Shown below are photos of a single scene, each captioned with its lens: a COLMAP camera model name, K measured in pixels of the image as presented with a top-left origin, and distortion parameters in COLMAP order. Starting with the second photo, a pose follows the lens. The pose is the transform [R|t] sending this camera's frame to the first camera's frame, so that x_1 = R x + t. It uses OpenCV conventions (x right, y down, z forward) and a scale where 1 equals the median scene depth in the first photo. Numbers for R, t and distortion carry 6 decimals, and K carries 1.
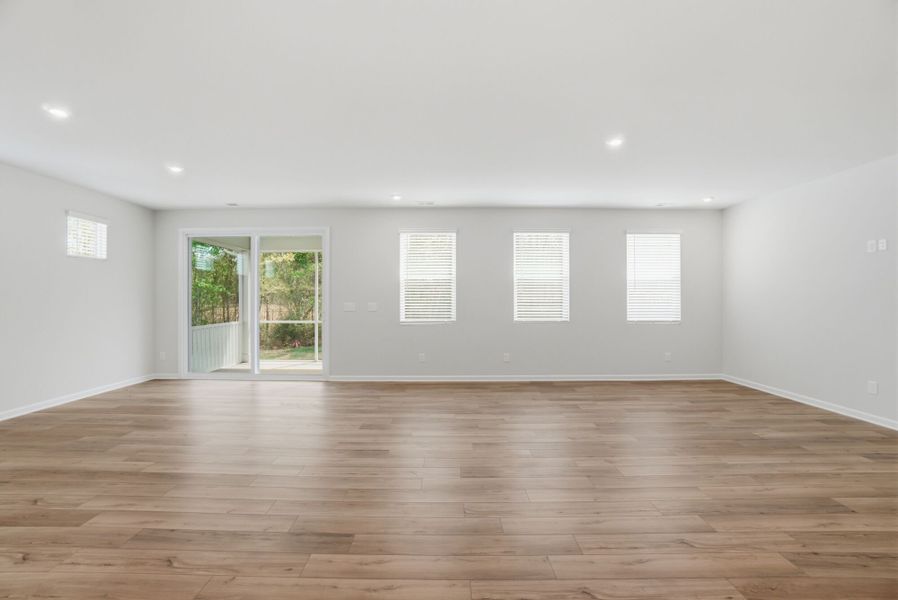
lens RADIAL K [[396.4, 0, 440.8], [0, 396.4, 297.0], [0, 0, 1]] dist [-0.067556, 0.023670]
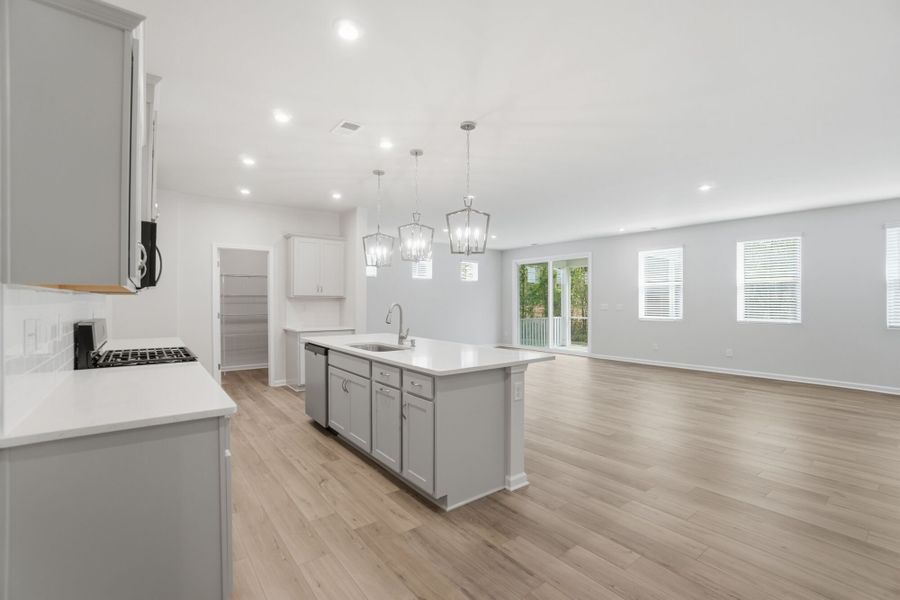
lens RADIAL K [[395.0, 0, 450.0], [0, 395.0, 300.0], [0, 0, 1]] dist [-0.001524, -0.008386]
pose [[0.616542, -0.001355, -0.787321, 0.567381], [-0.002046, 0.999992, -0.003323, 0.007023], [0.787320, 0.003659, 0.616534, -0.329372]]
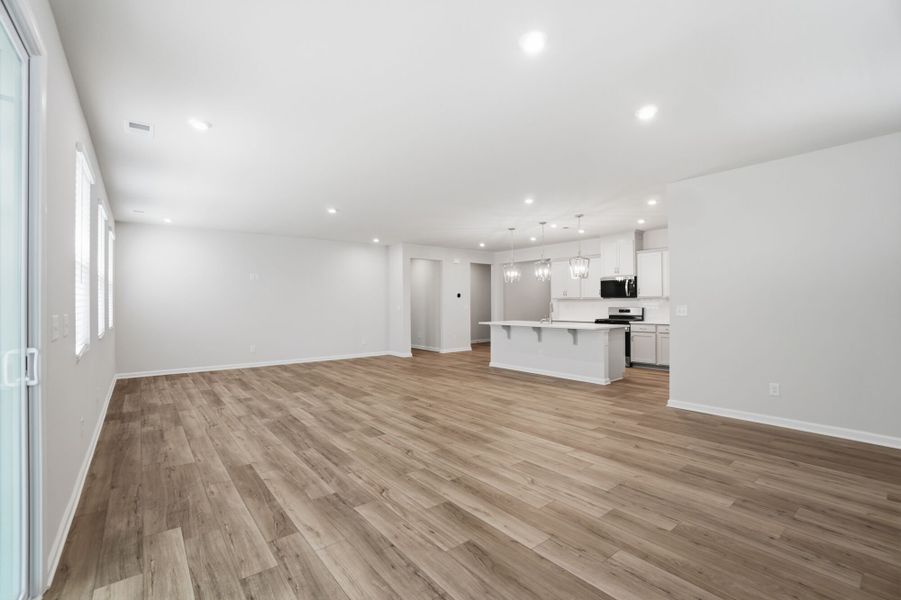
lens RADIAL K [[397.8, 0, 442.2], [0, 397.8, 297.0], [0, 0, 1]] dist [-0.067556, 0.023670]
pose [[-0.613734, 0.015042, 0.789370, -0.695141], [0.004476, 0.999869, -0.015573, 0.004715], [-0.789500, -0.006024, -0.613721, 0.960878]]
